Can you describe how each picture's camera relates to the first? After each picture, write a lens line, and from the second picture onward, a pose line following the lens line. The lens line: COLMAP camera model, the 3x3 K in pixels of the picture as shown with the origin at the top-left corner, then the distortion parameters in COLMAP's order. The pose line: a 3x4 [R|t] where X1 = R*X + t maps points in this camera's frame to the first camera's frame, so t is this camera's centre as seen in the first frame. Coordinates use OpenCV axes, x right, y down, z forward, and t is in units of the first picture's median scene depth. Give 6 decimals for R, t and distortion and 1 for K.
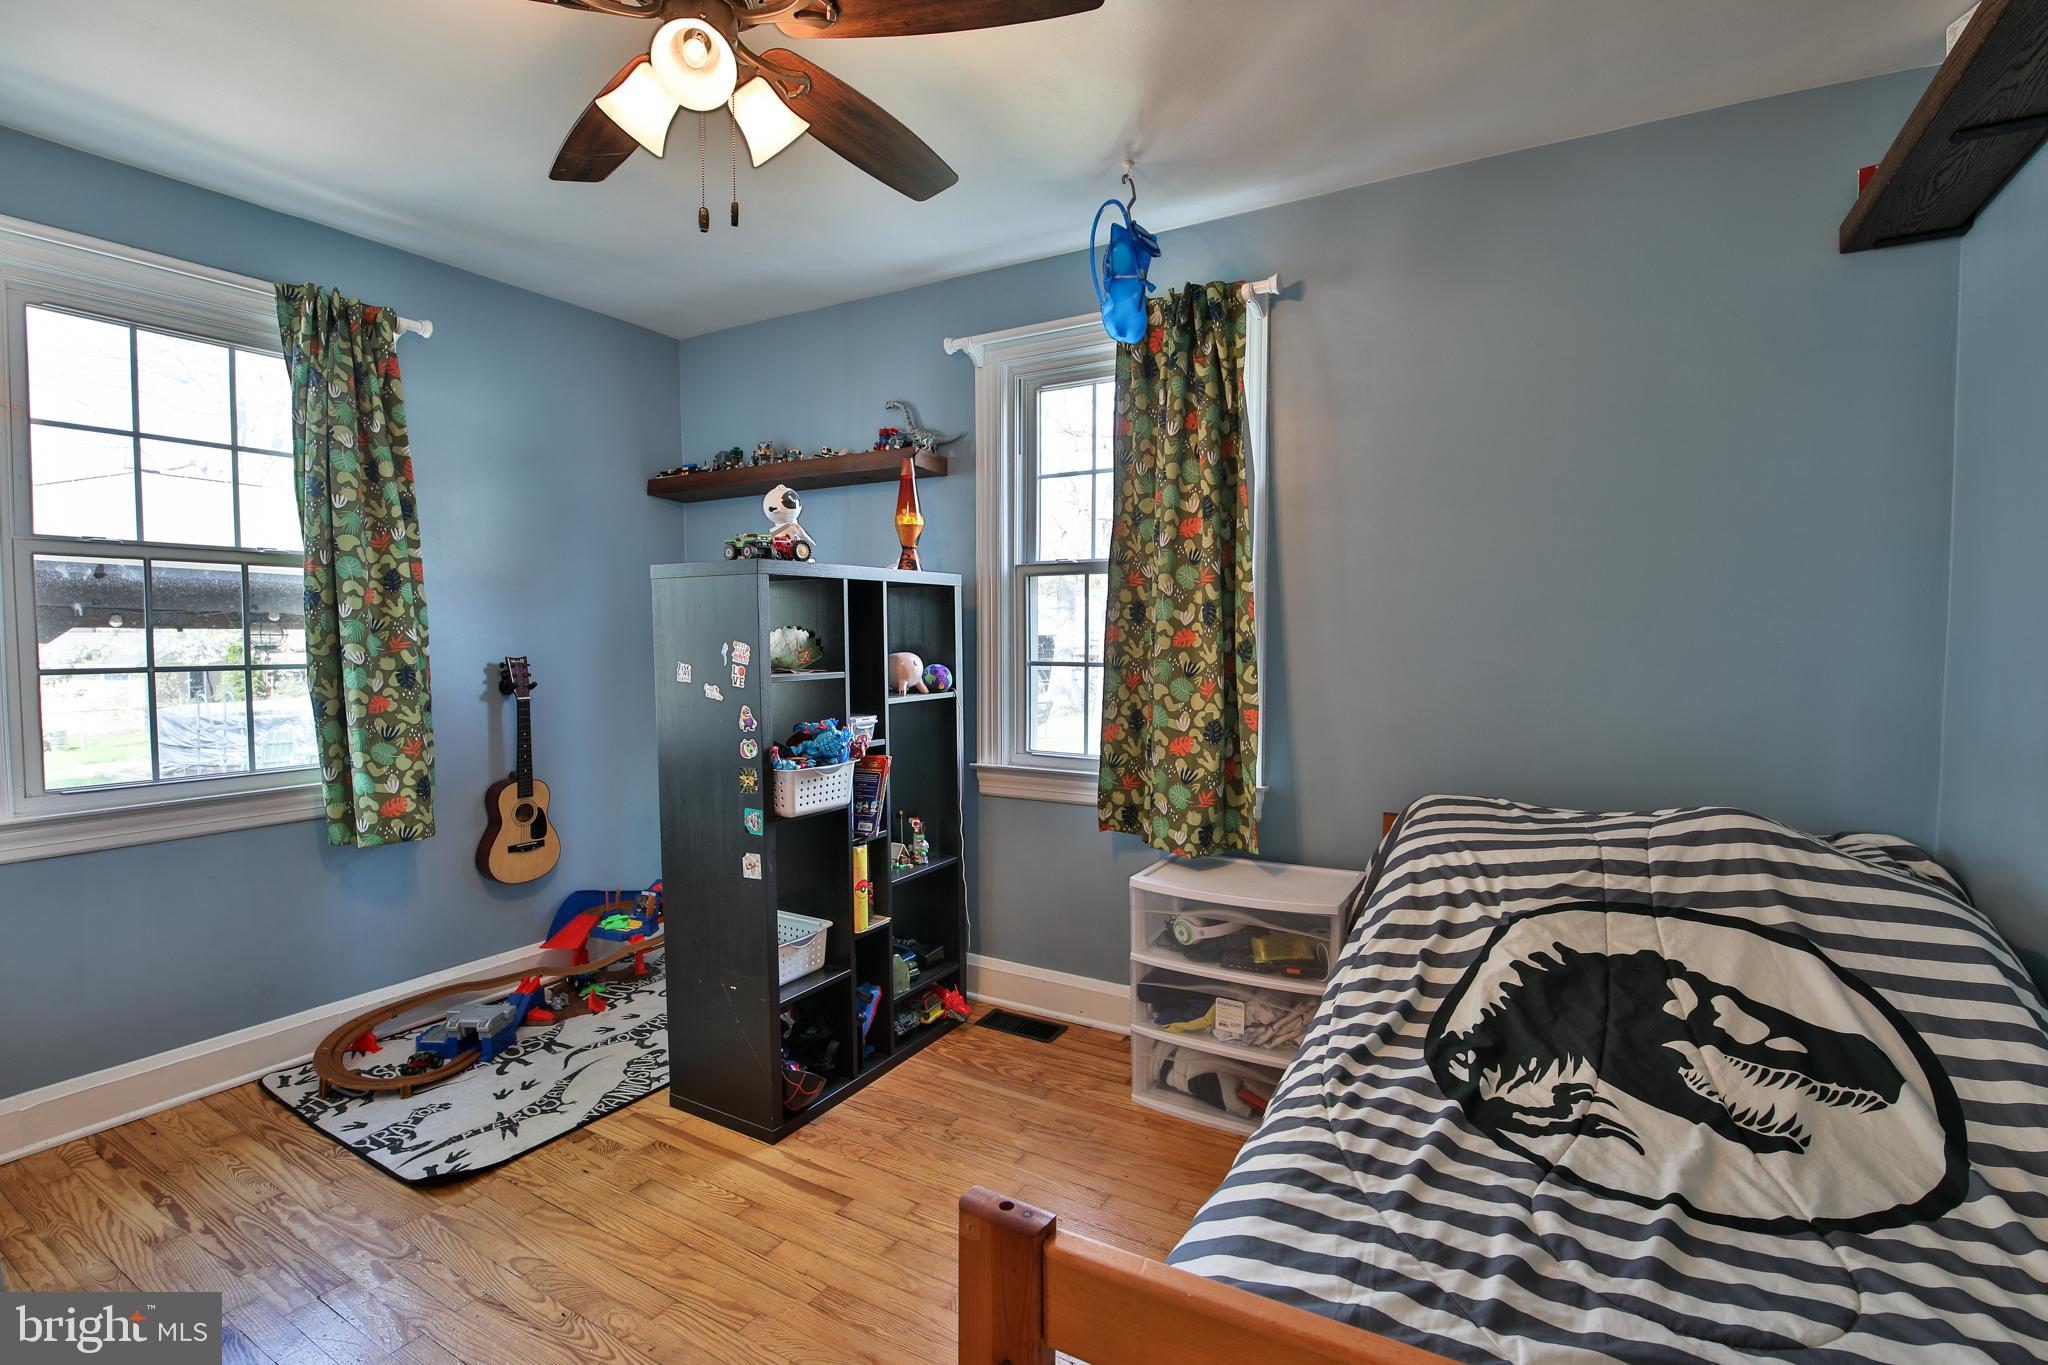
lens RADIAL K [[947.1, 0, 1035.5], [0, 947.1, 682.5], [0, 0, 1]] dist [-0.005191, -0.009123]
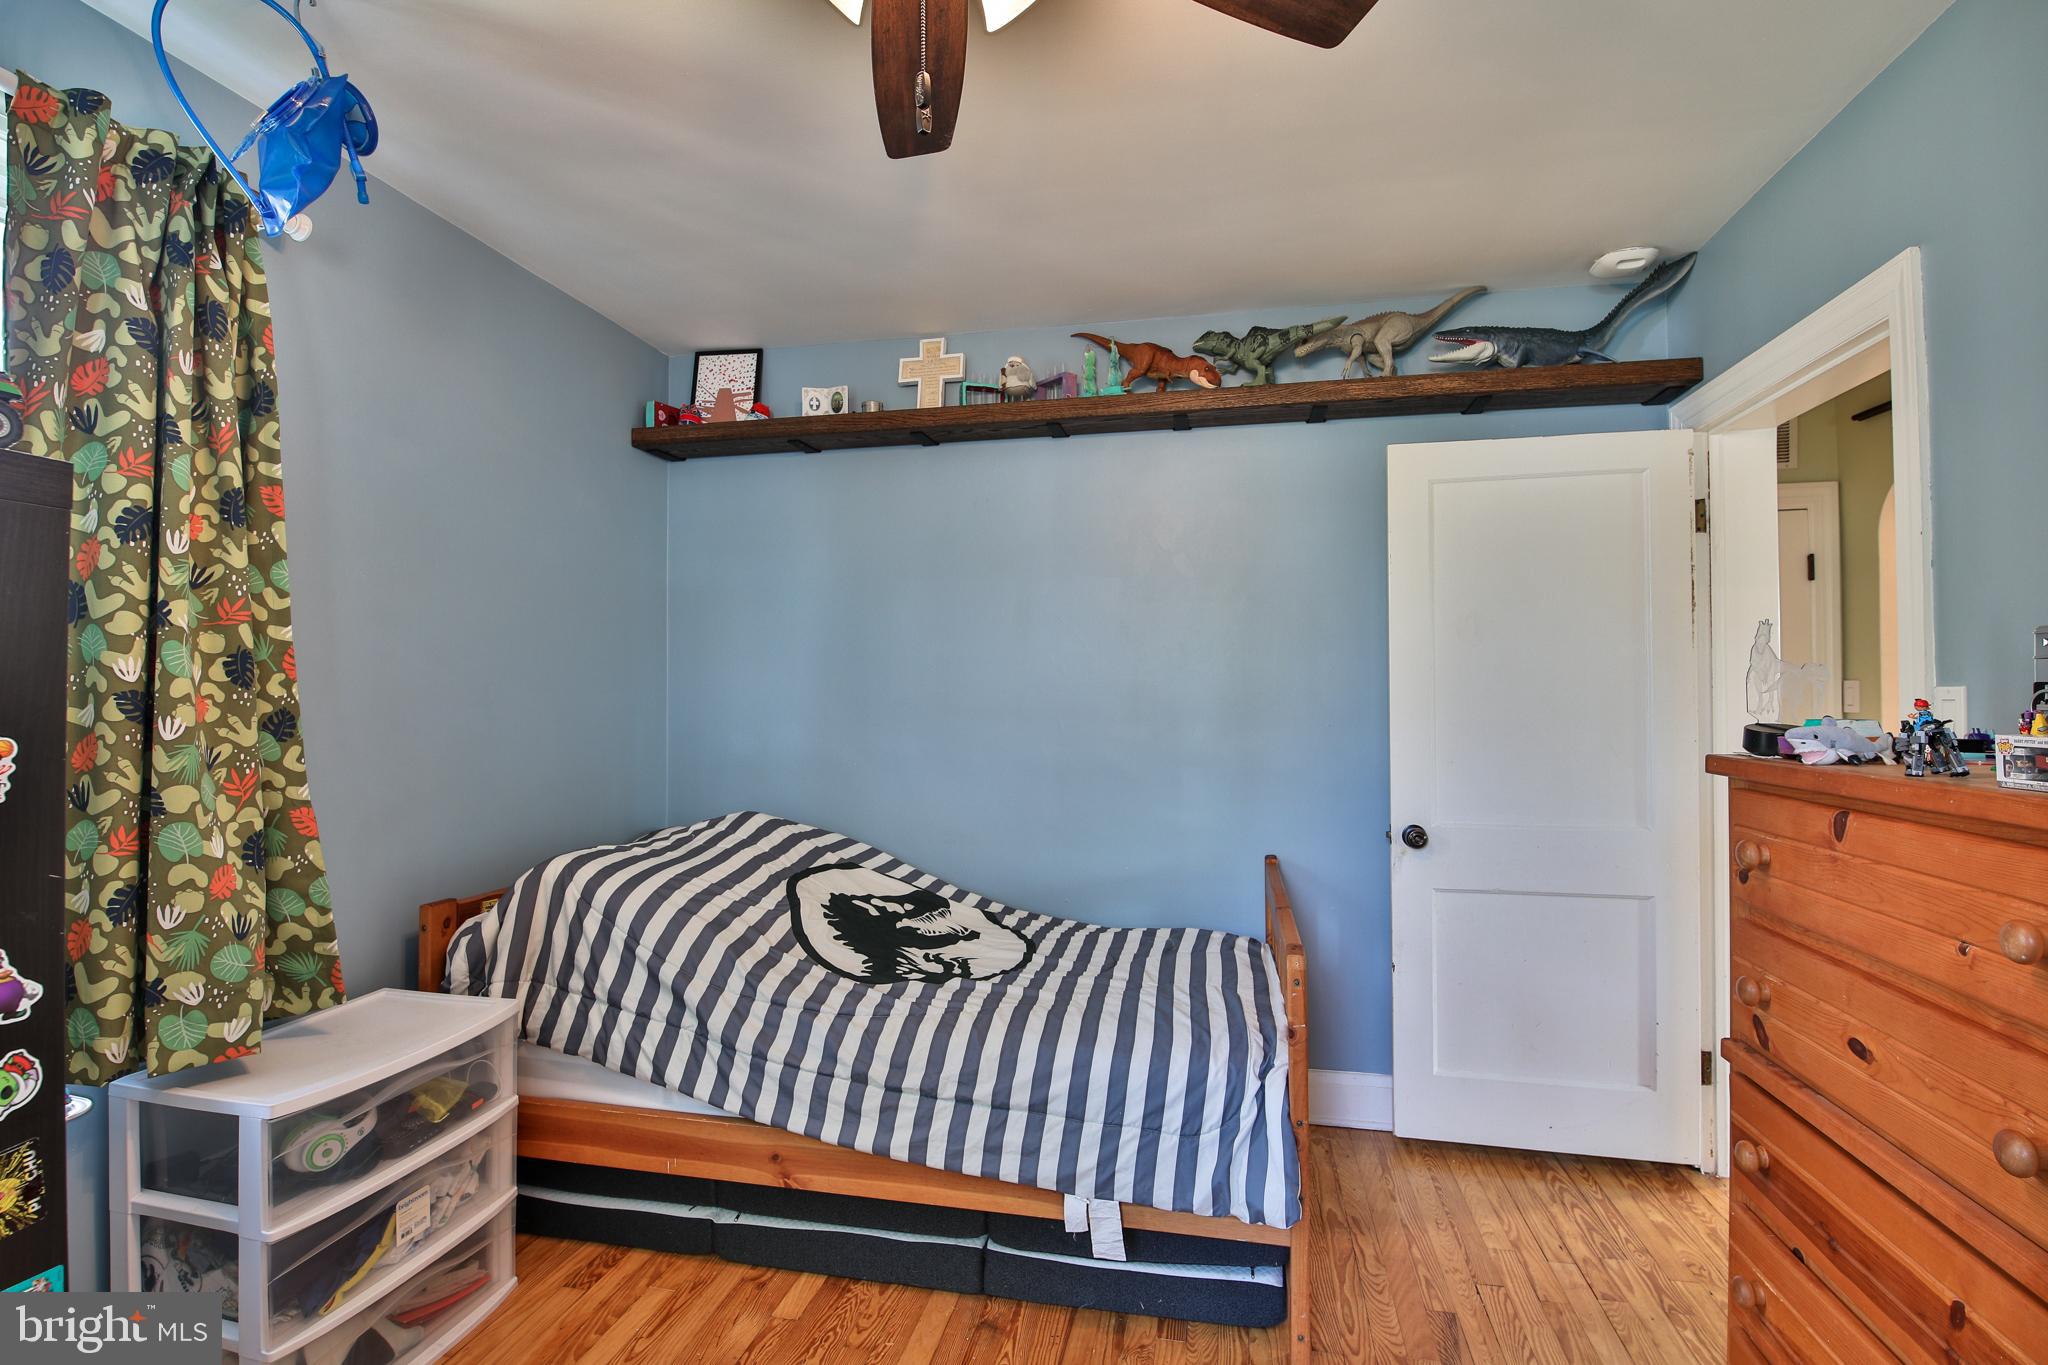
lens RADIAL K [[947.1, 0, 1032.6], [0, 947.1, 680.3], [0, 0, 1]] dist [-0.005191, -0.009123]
pose [[-0.323285, 0.020630, 0.946077, -0.632272], [0.049686, 0.998753, -0.004800, -0.037180], [-0.944996, 0.045455, -0.323907, 0.732102]]
